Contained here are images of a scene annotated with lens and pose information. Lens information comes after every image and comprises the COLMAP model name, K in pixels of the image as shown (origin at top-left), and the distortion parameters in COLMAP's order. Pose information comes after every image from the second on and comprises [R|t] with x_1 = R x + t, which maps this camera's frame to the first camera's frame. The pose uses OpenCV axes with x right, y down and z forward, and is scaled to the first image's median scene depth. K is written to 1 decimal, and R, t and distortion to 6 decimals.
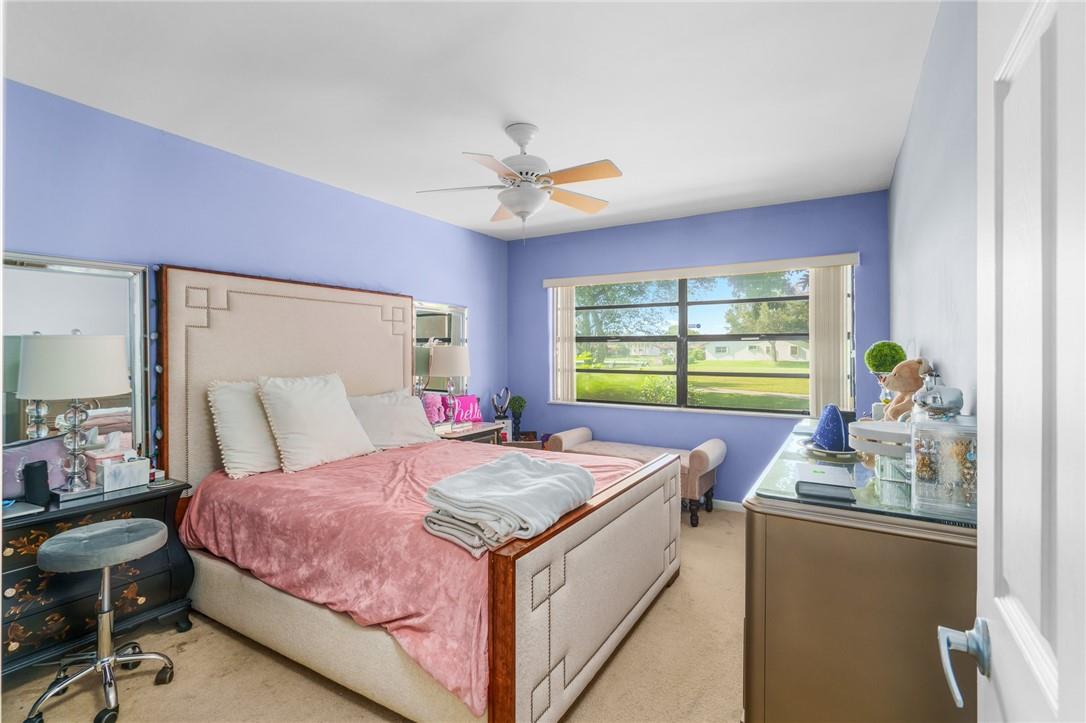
lens RADIAL K [[500.8, 0, 545.3], [0, 500.8, 356.1], [0, 0, 1]] dist [0.000283, 0.001109]
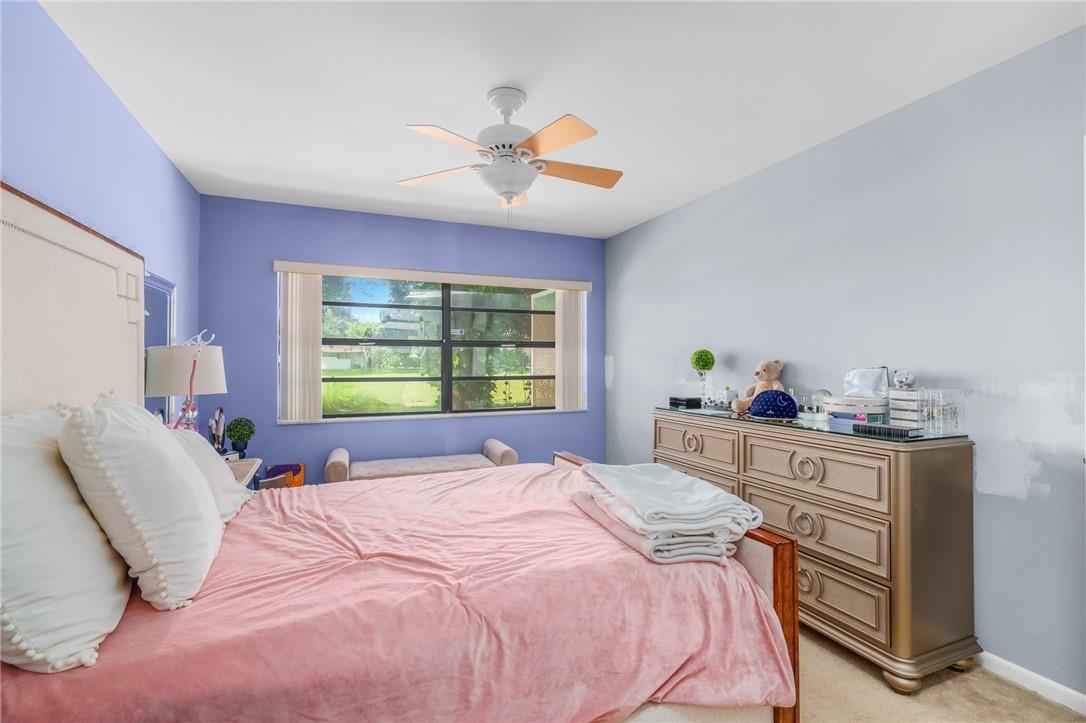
lens RADIAL K [[500.8, 0, 545.4], [0, 500.8, 361.3], [0, 0, 1]] dist [0.000283, 0.001109]
pose [[0.587027, -0.002833, 0.809562, -0.457257], [0.007067, 0.999974, -0.001625, 0.003394], [-0.809536, 0.006675, 0.587032, 0.288697]]
